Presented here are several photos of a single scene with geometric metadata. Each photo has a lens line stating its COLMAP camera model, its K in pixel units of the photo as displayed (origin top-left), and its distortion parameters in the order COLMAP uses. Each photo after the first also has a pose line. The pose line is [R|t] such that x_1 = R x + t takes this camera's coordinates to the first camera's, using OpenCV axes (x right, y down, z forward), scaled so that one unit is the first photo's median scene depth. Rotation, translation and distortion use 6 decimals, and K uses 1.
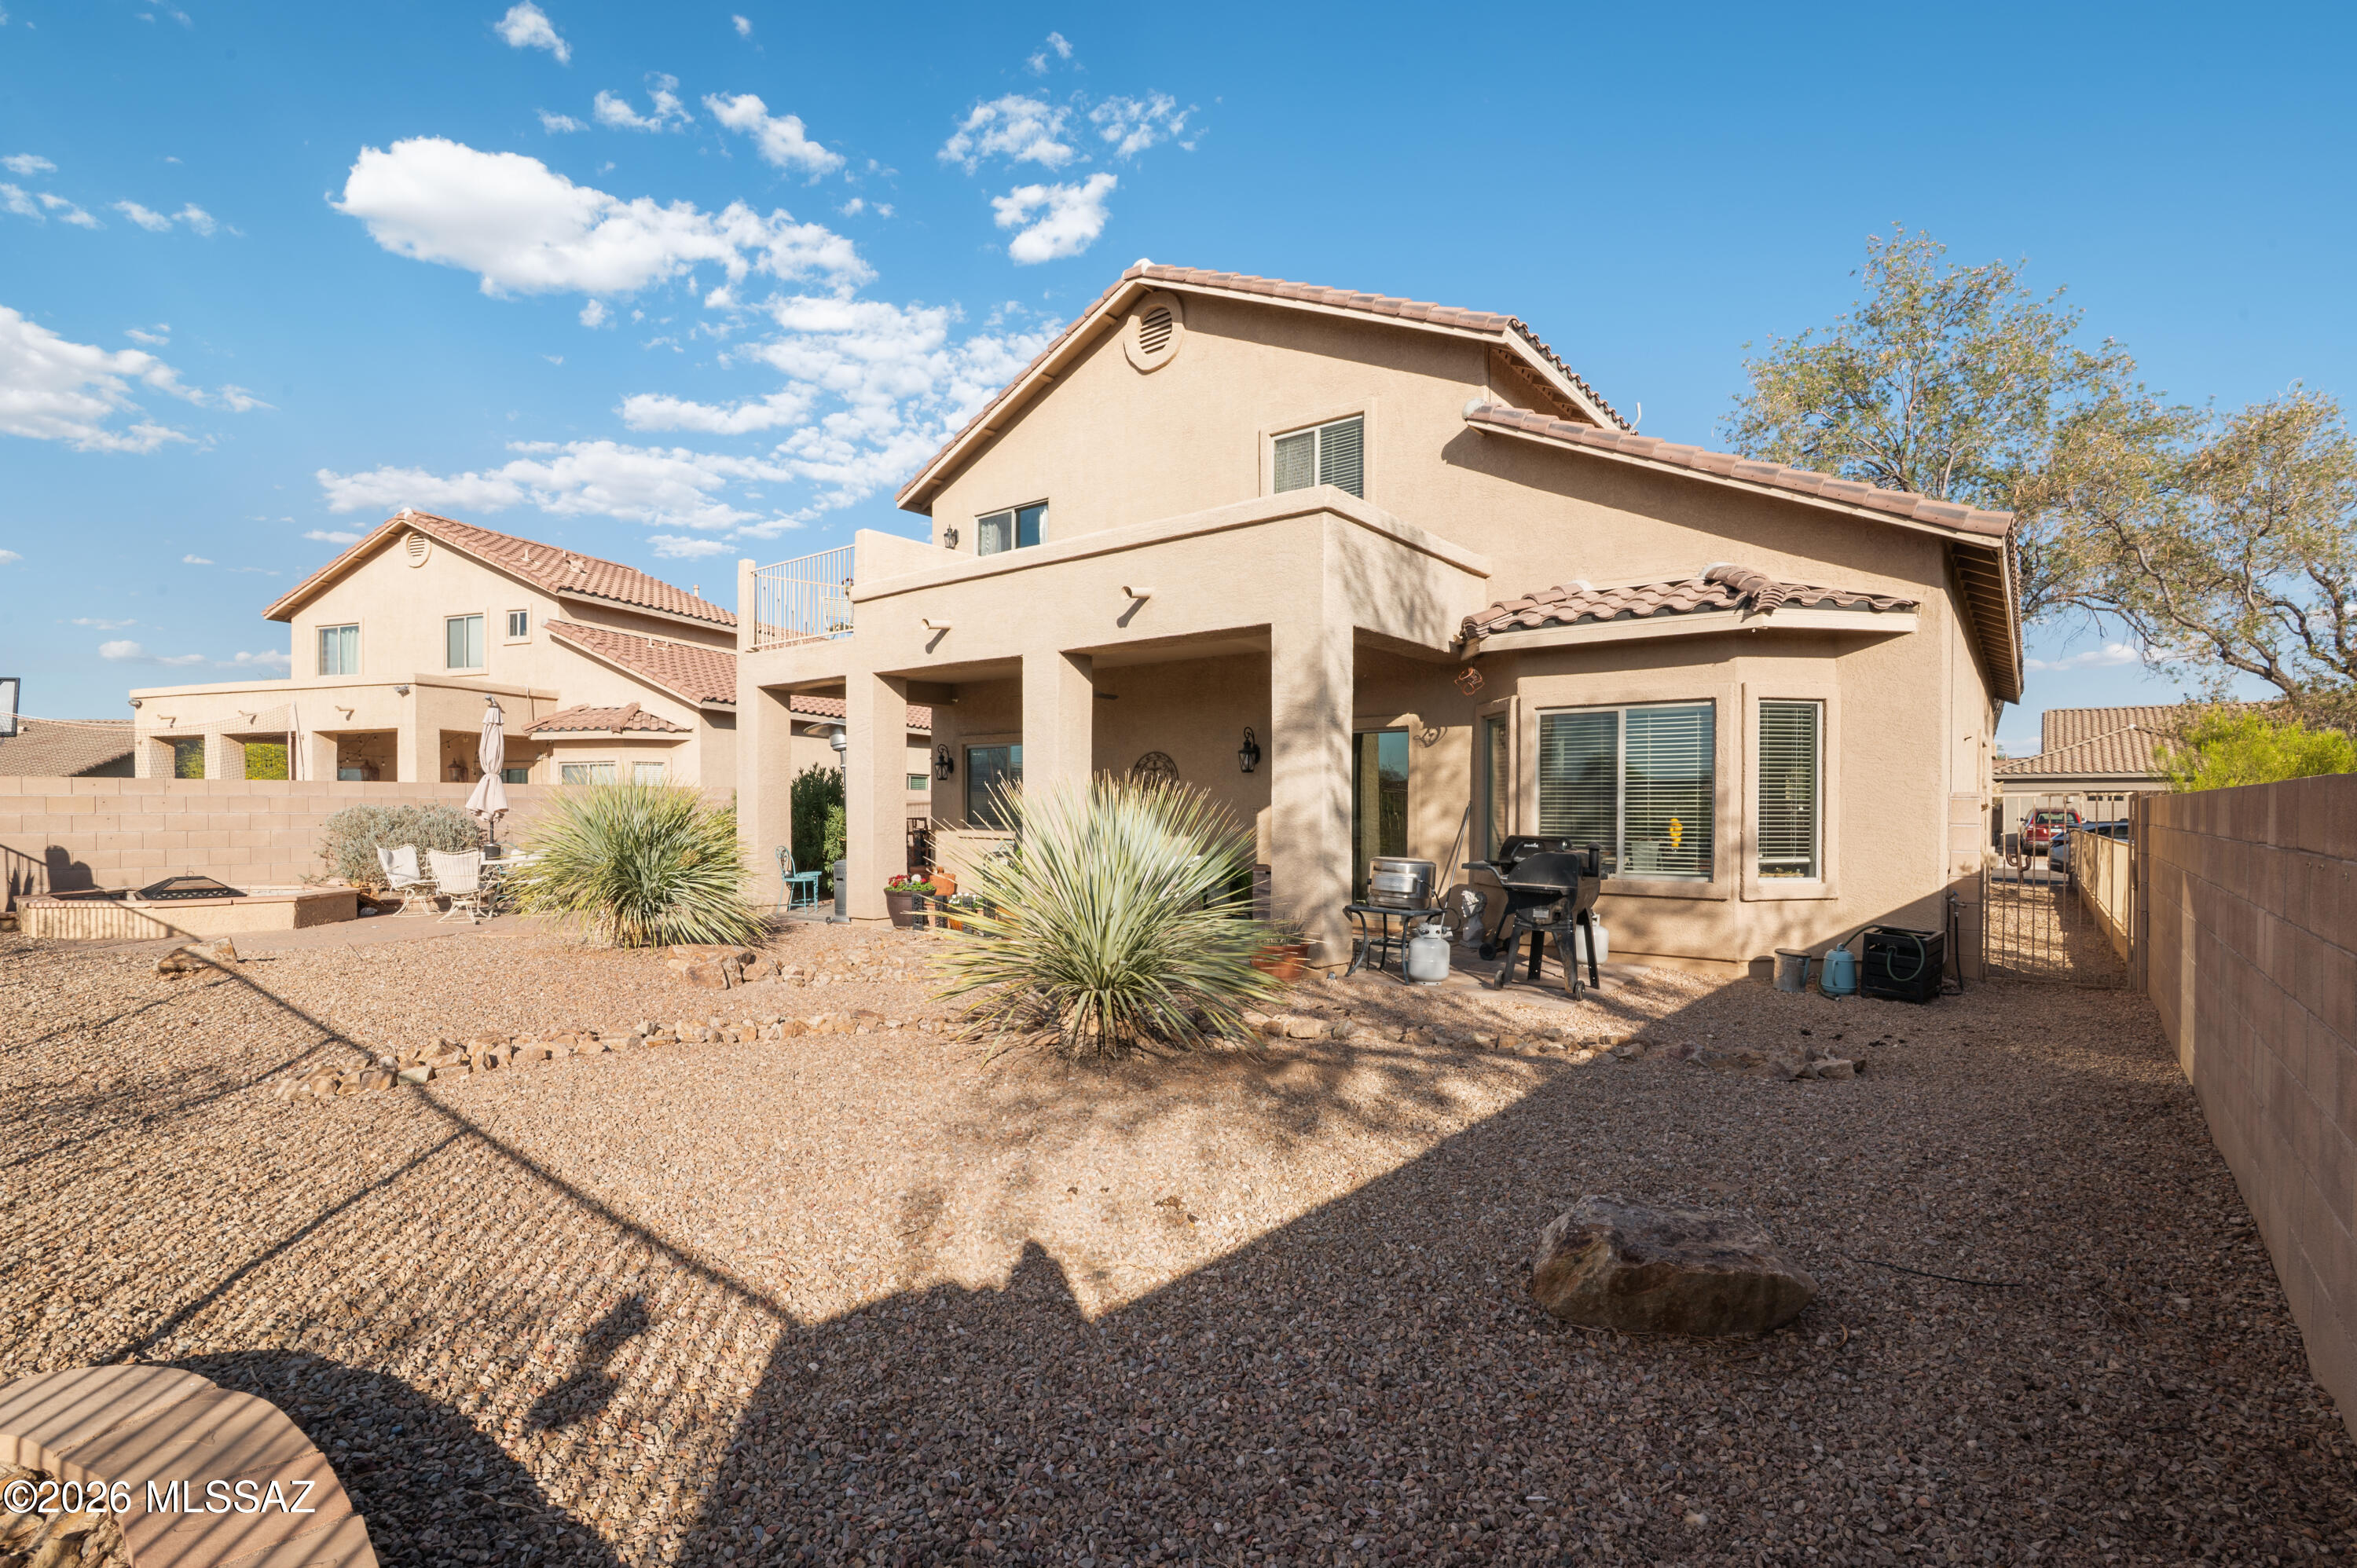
lens RADIAL K [[1107.9, 0, 1168.9], [0, 1107.9, 820.9], [0, 0, 1]] dist [-0.018956, 0.000555]
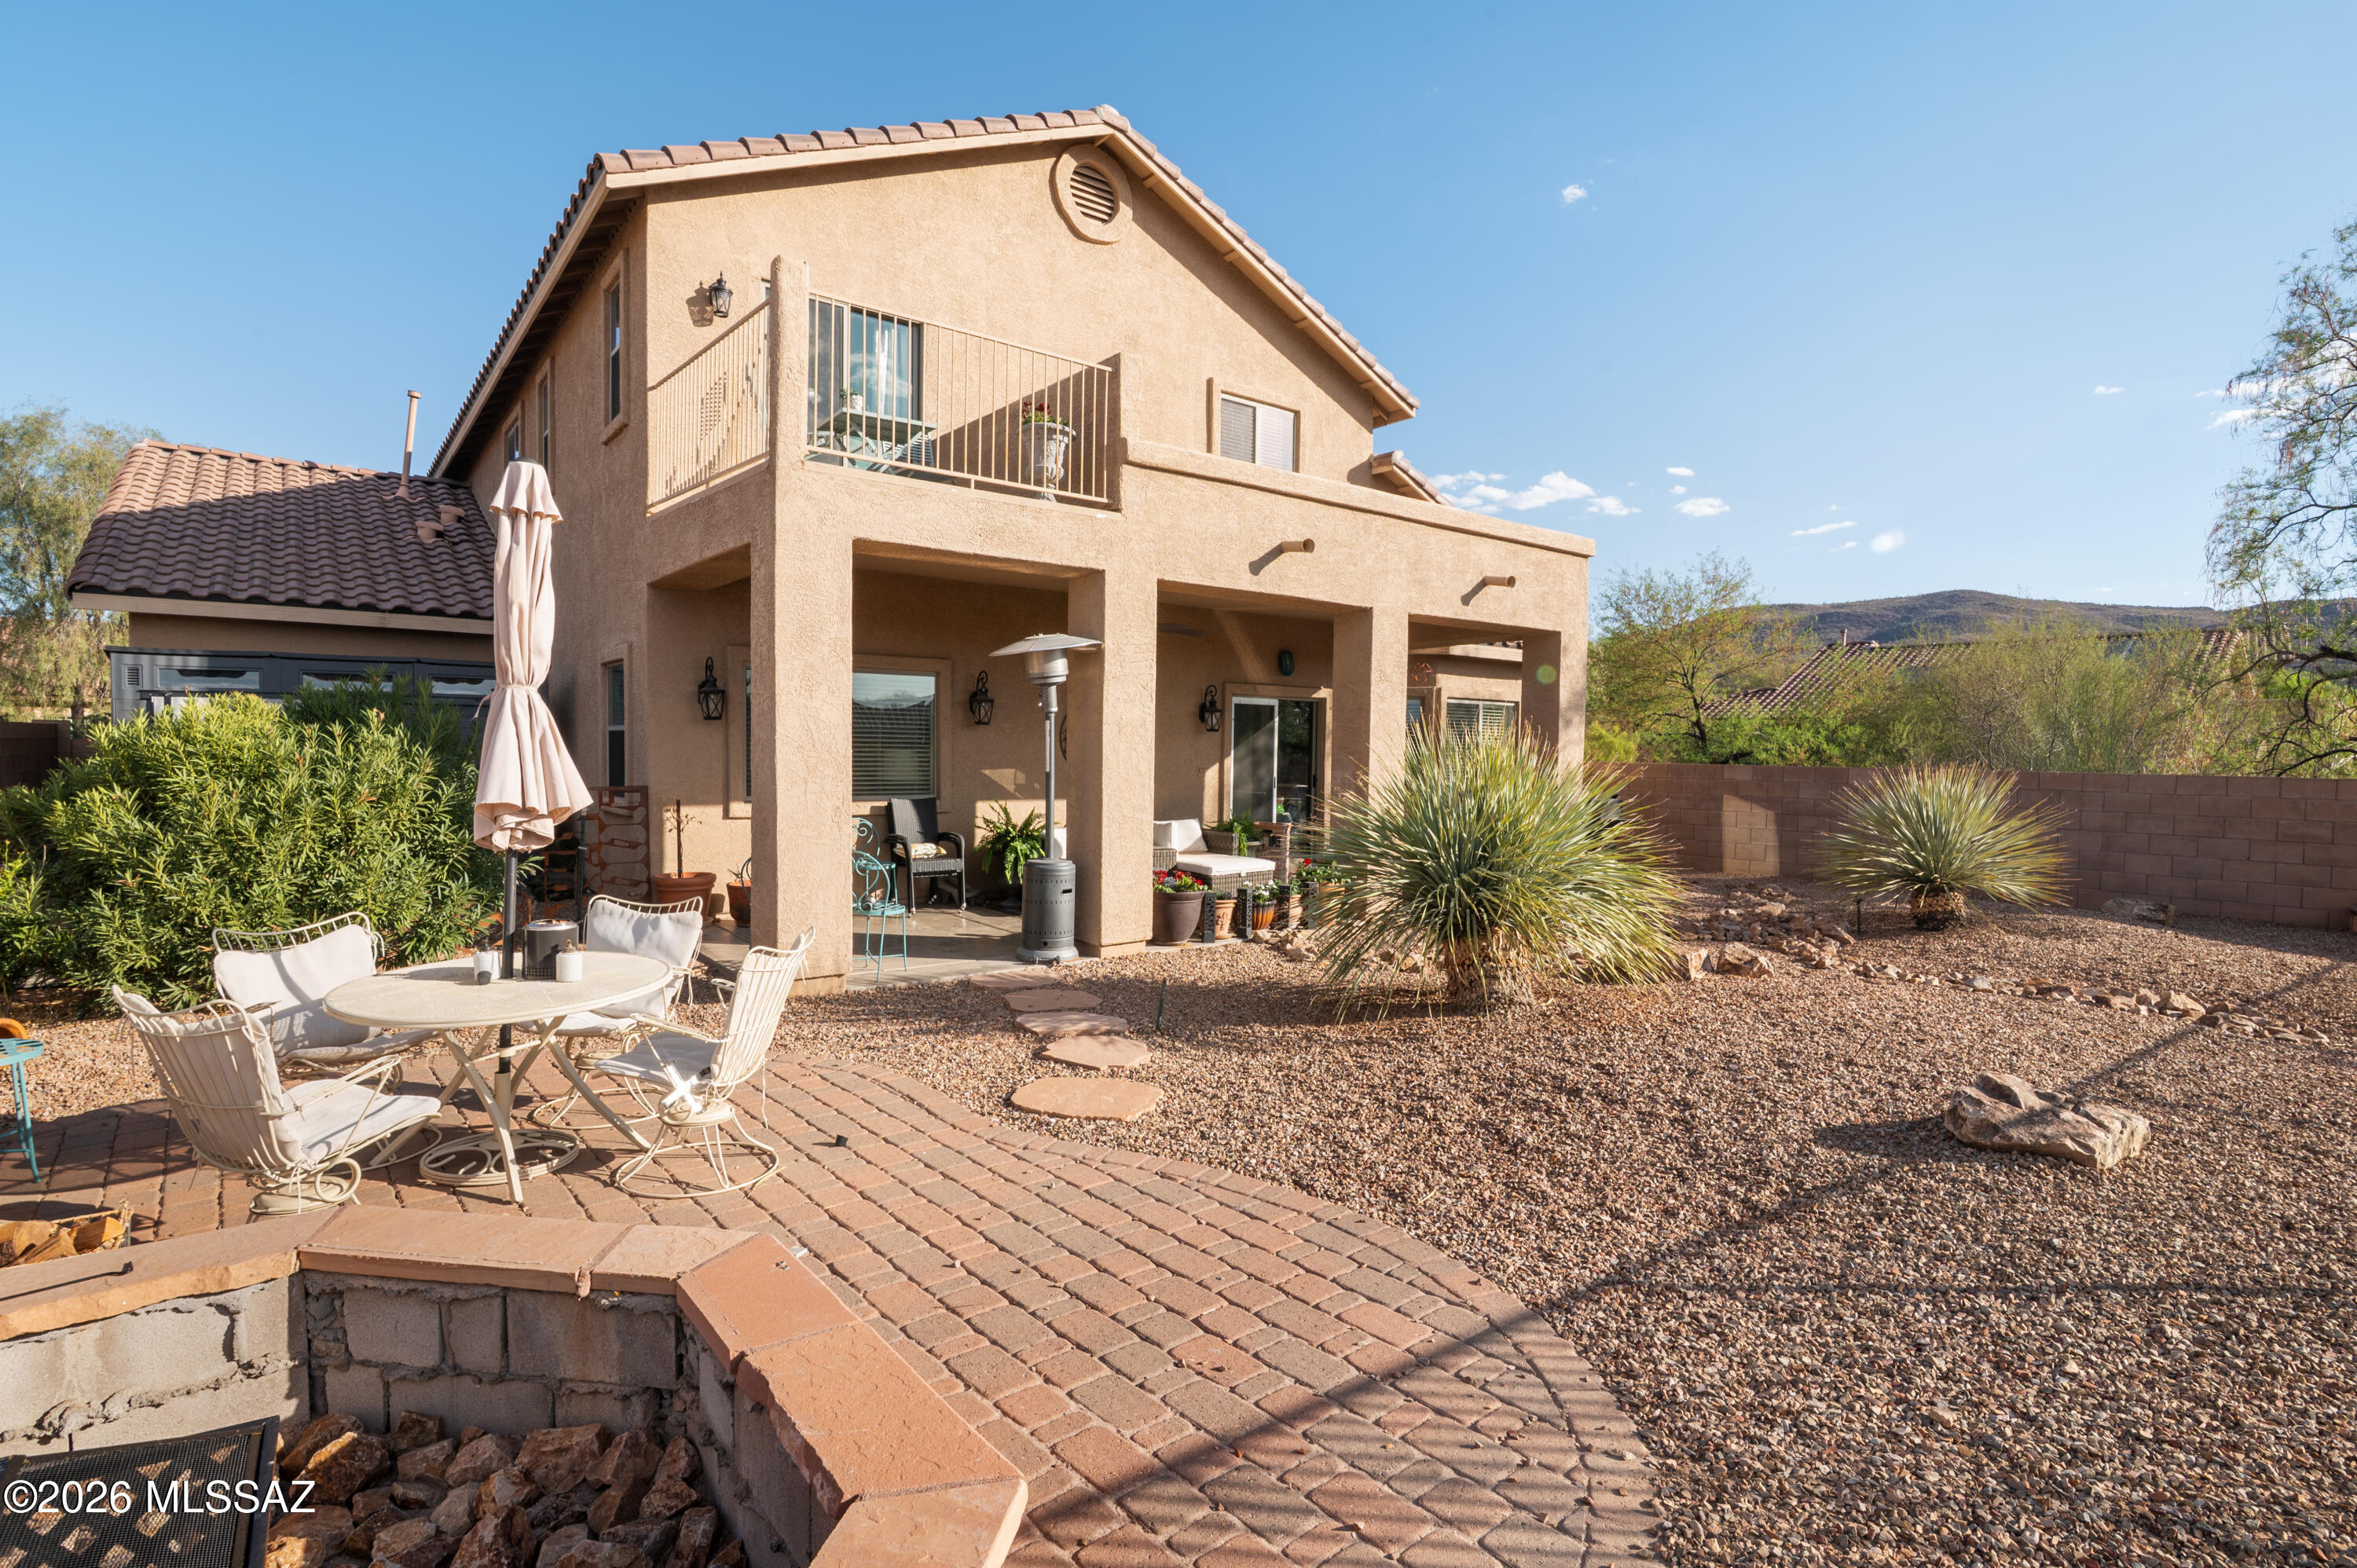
lens RADIAL K [[1142.0, 0, 1178.5], [0, 1142.0, 784.0], [0, 0, 1]] dist [-0.037275, 0.000120]
pose [[0.231157, -0.031776, 0.972398, -0.946071], [-0.007615, 0.999377, 0.034468, -0.032123], [-0.972887, -0.015372, 0.230771, 0.821878]]
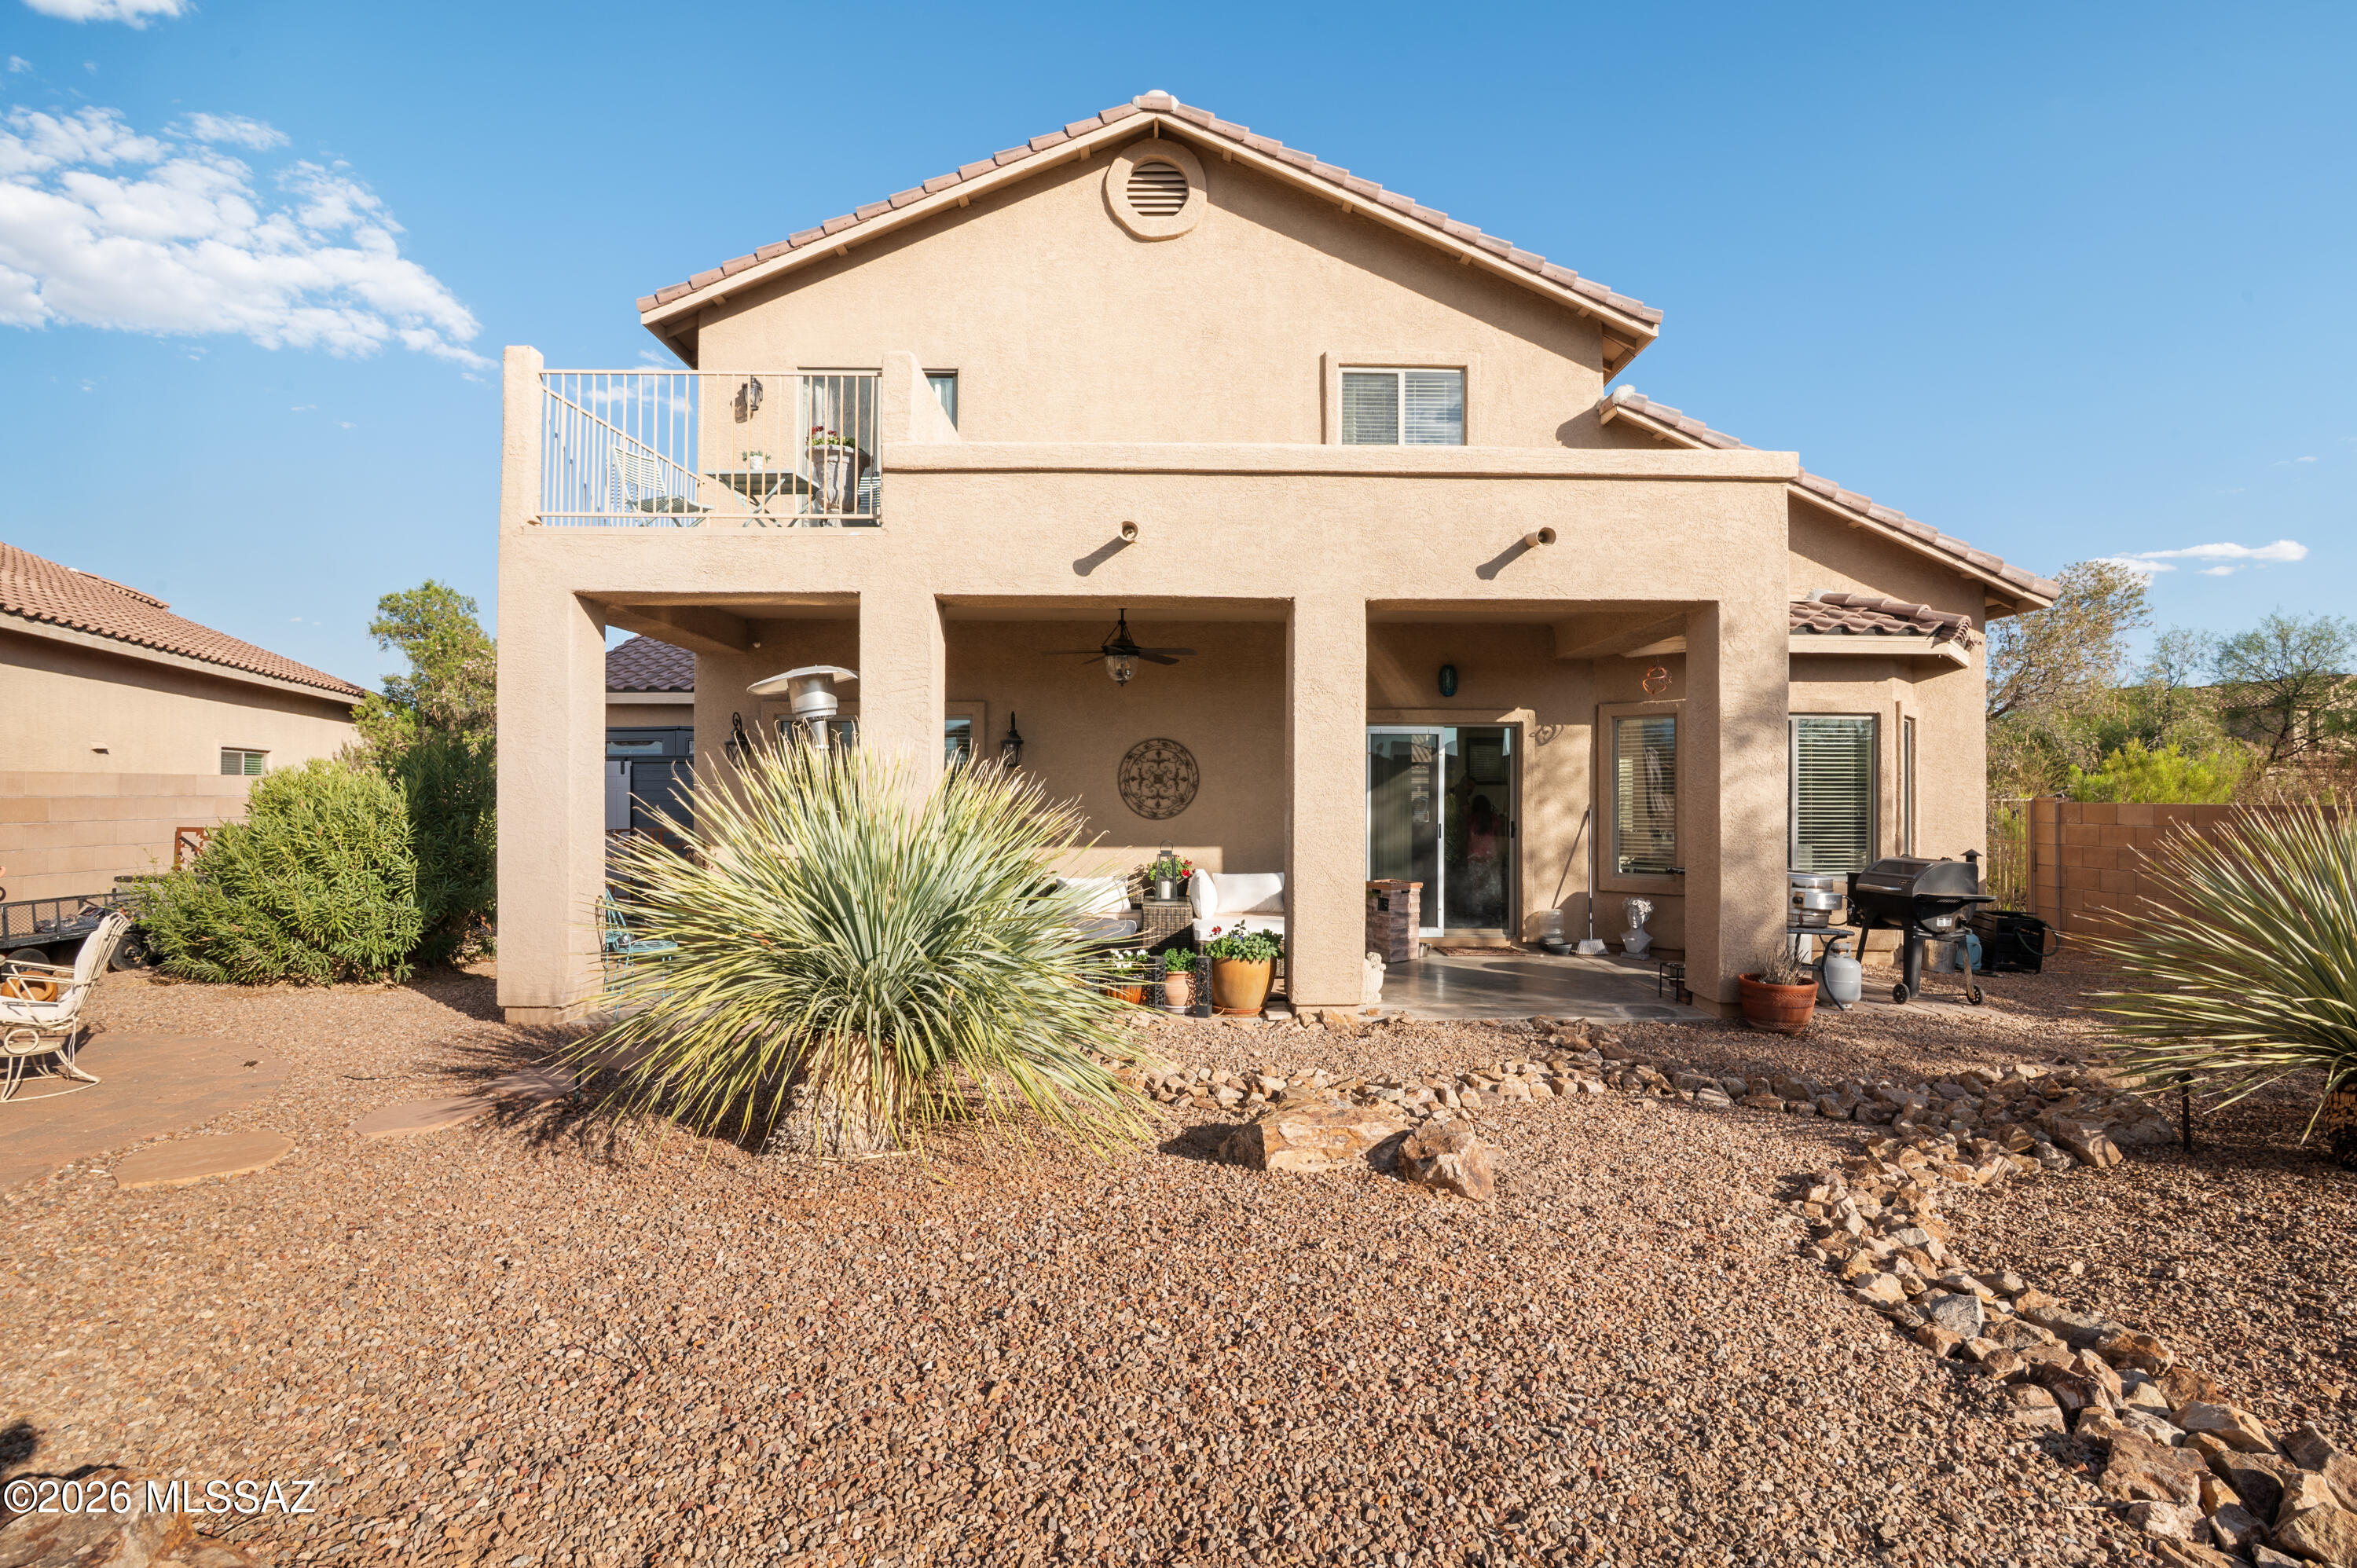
lens RADIAL K [[1082.7, 0, 1213.6], [0, 1082.7, 804.8], [0, 0, 1]] dist [-0.017971, 0.000014]
pose [[0.755894, -0.008571, 0.654638, -0.535363], [0.008419, 0.999959, 0.003371, -0.020992], [-0.654640, 0.002963, 0.755935, 0.459668]]
